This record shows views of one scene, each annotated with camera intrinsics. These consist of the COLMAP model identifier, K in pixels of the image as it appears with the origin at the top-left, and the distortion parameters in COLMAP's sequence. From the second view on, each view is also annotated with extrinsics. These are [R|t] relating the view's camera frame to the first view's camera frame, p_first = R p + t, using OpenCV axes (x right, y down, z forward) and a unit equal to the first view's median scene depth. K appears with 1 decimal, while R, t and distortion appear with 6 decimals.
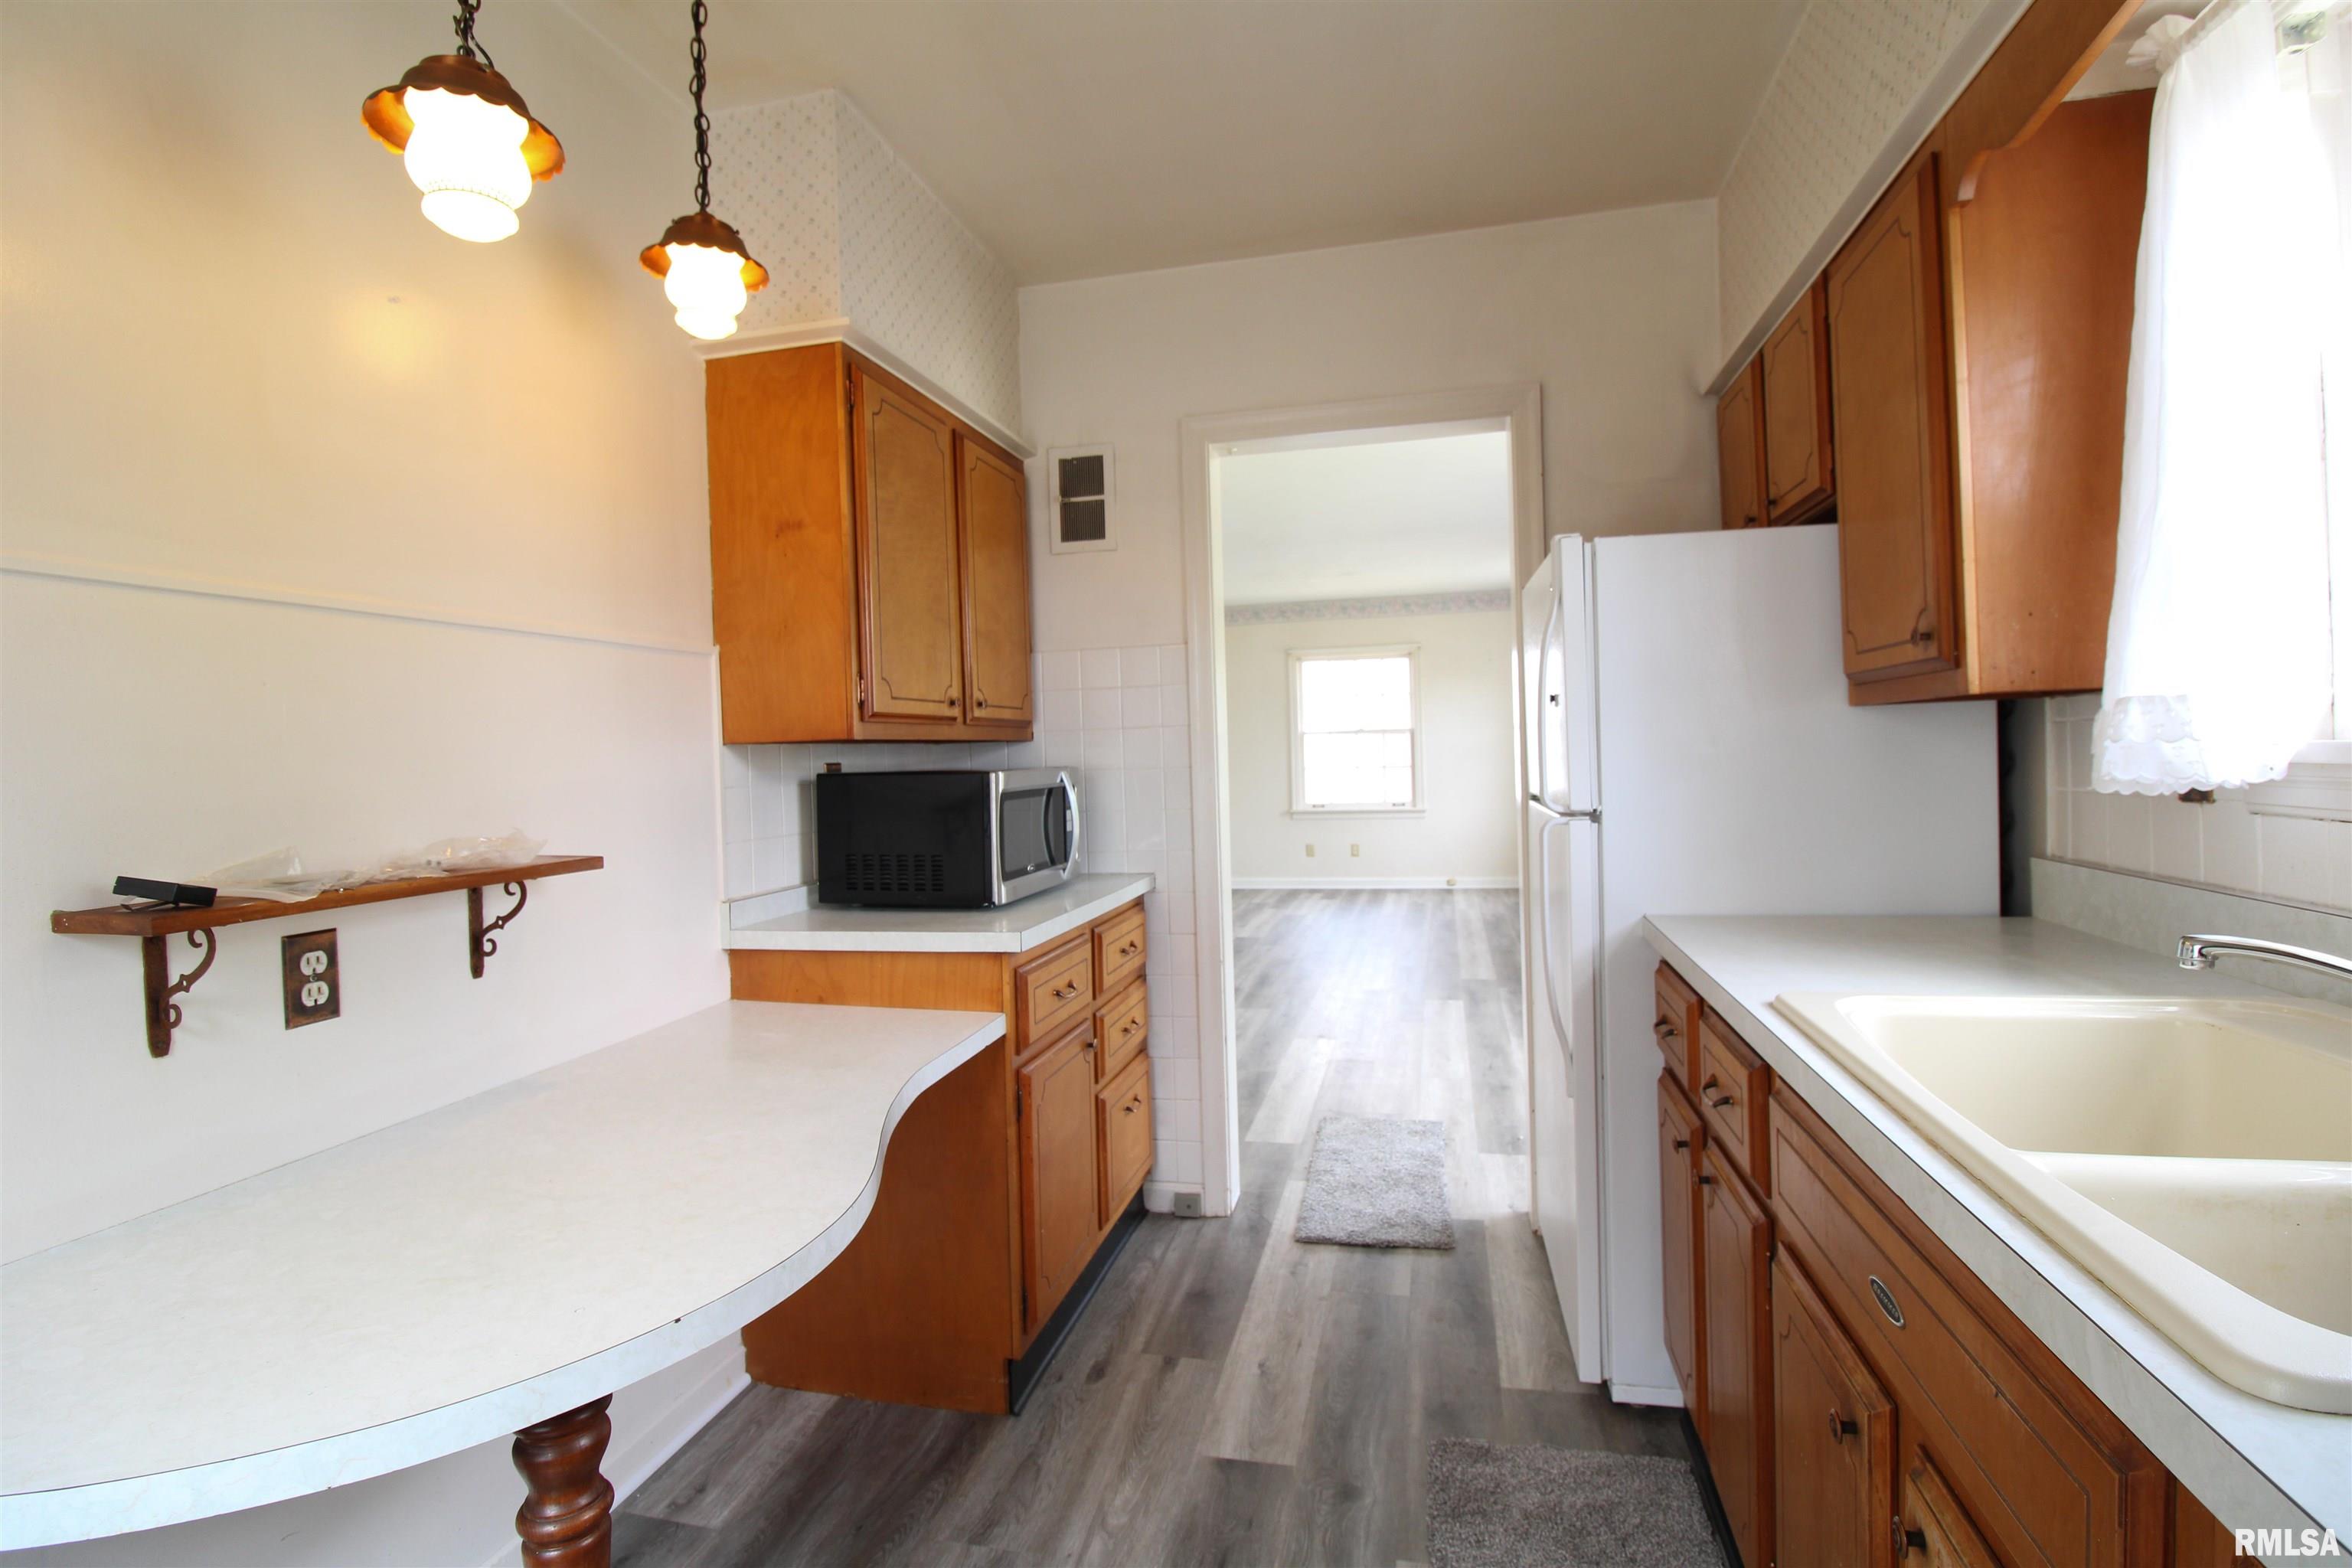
lens RADIAL K [[1086.3, 0, 1178.5], [0, 1086.3, 780.0], [0, 0, 1]] dist [-0.011074, -0.003525]
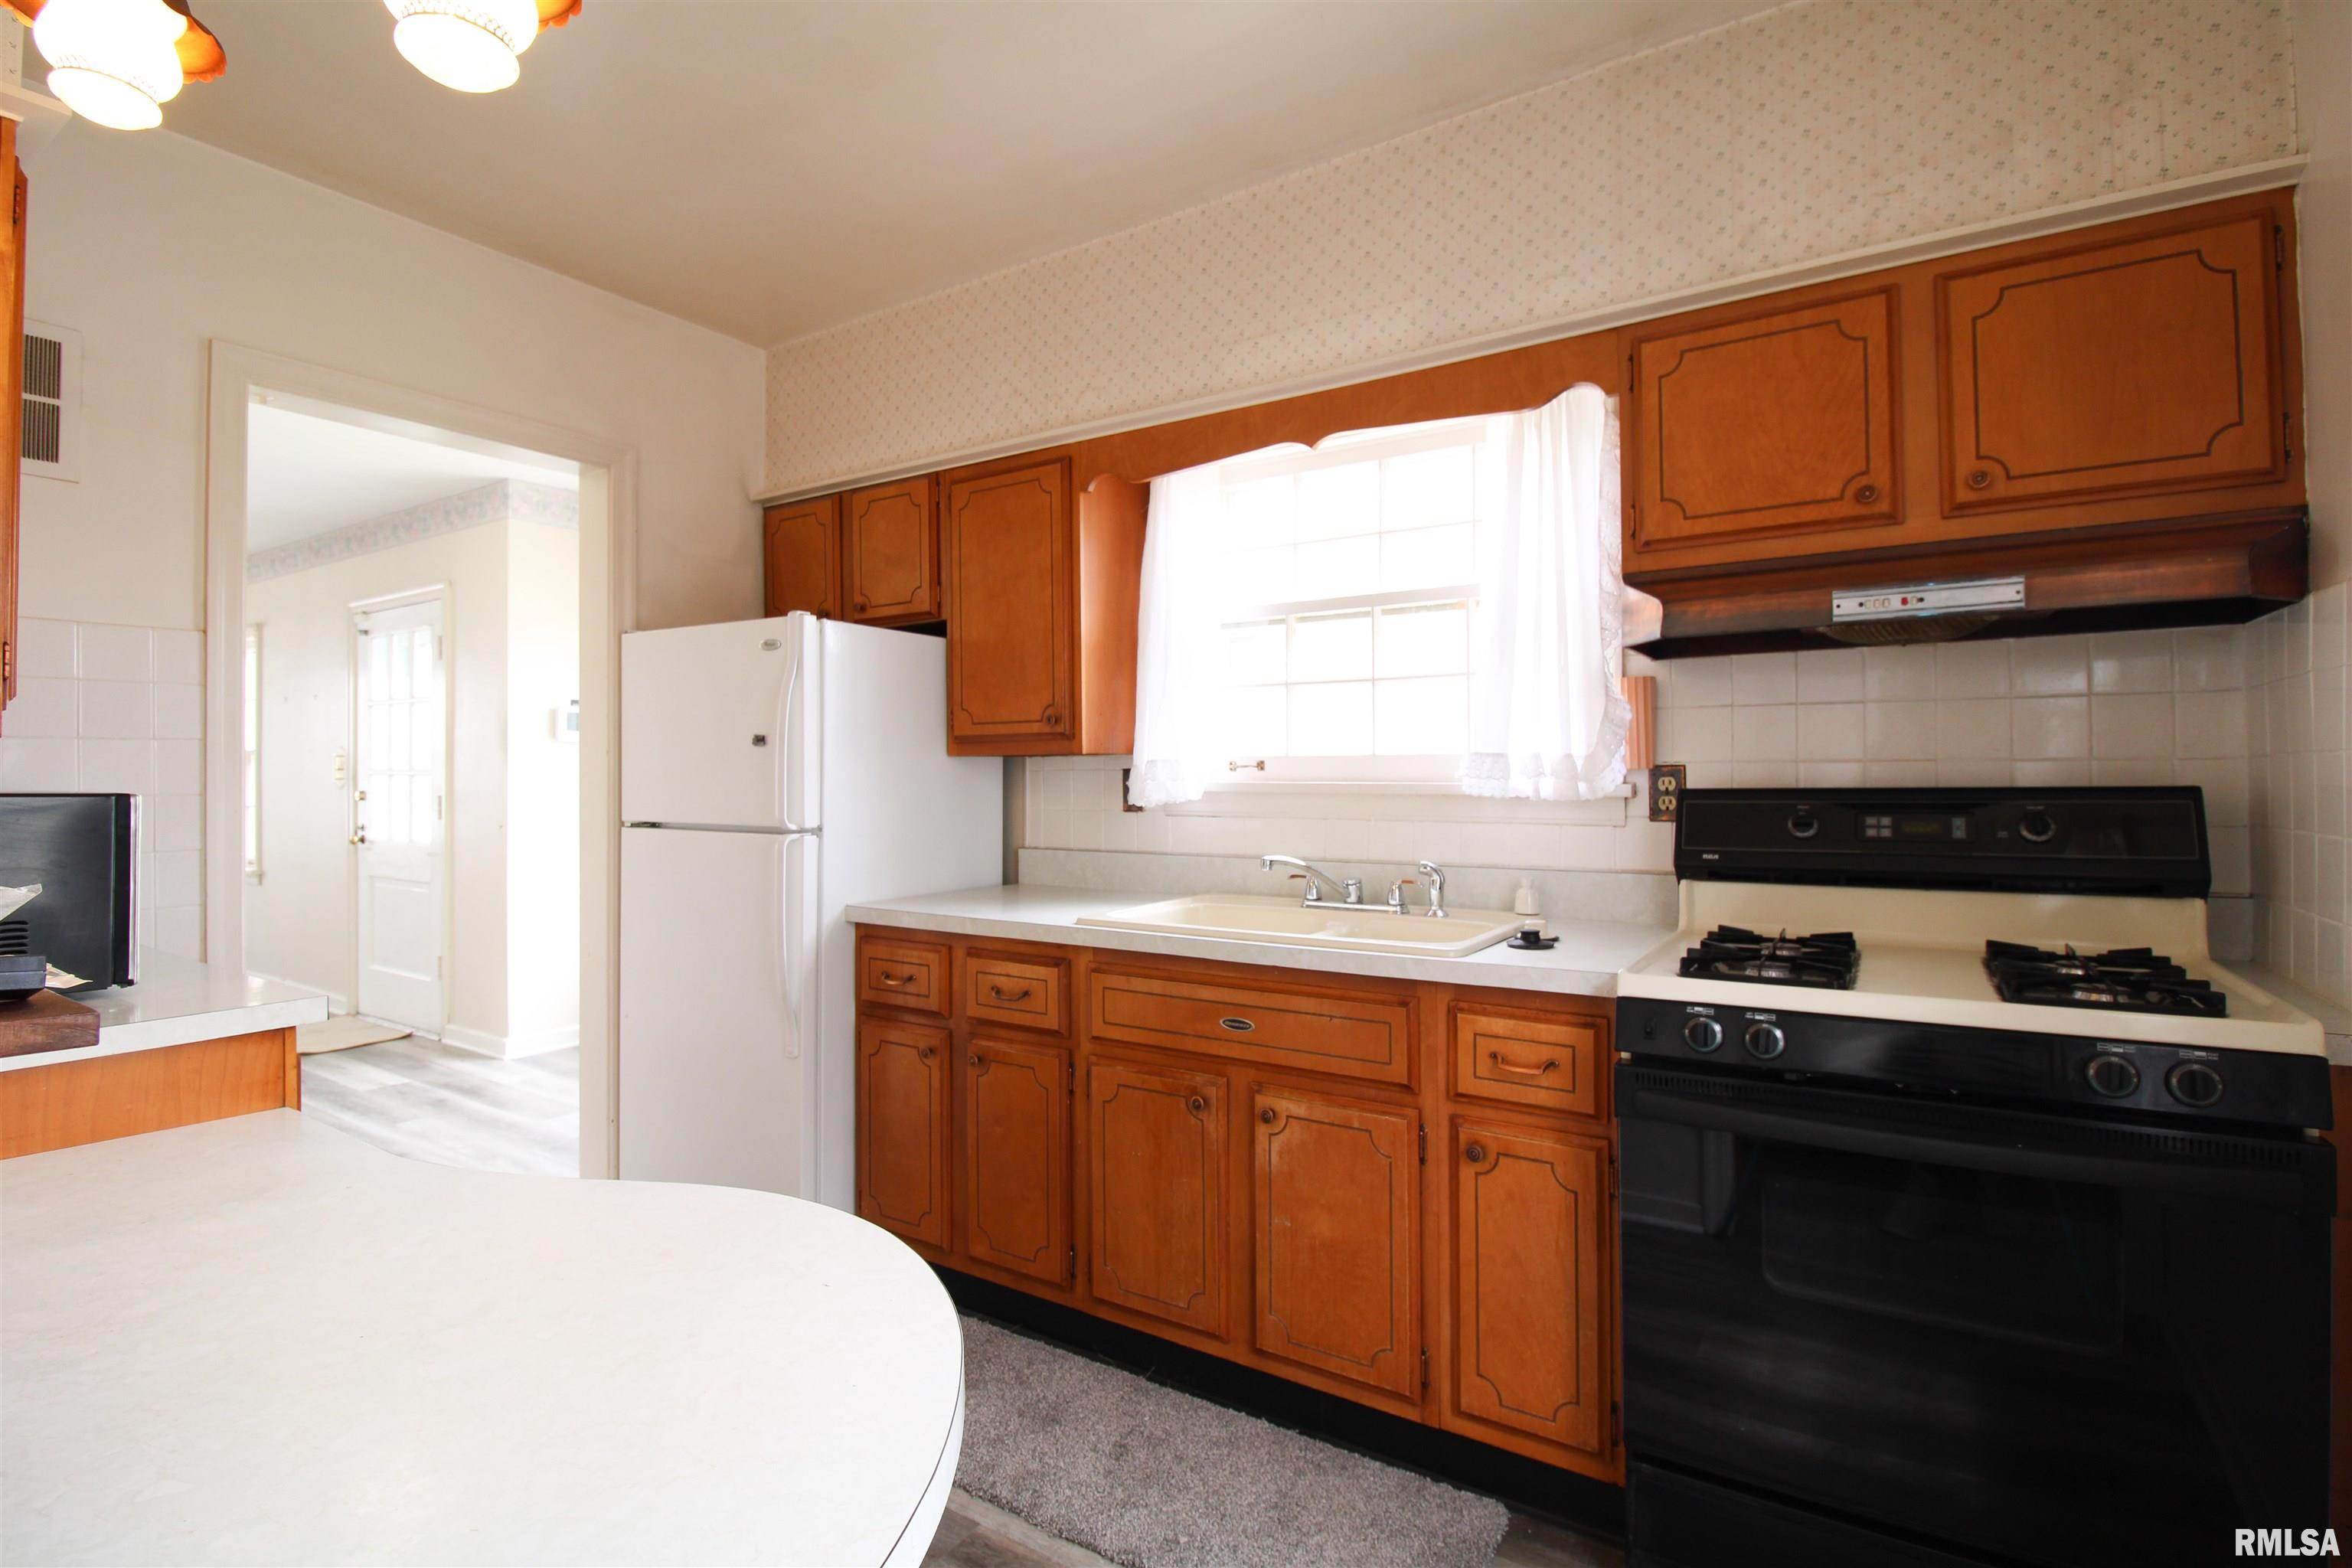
lens RADIAL K [[1086.3, 0, 1188.5], [0, 1086.3, 775.8], [0, 0, 1]] dist [-0.011074, -0.003525]
pose [[0.337198, 0.028444, 0.941004, -0.681174], [0.017075, 0.999194, -0.036322, 0.020926], [-0.941279, 0.028315, 0.336441, 0.148973]]
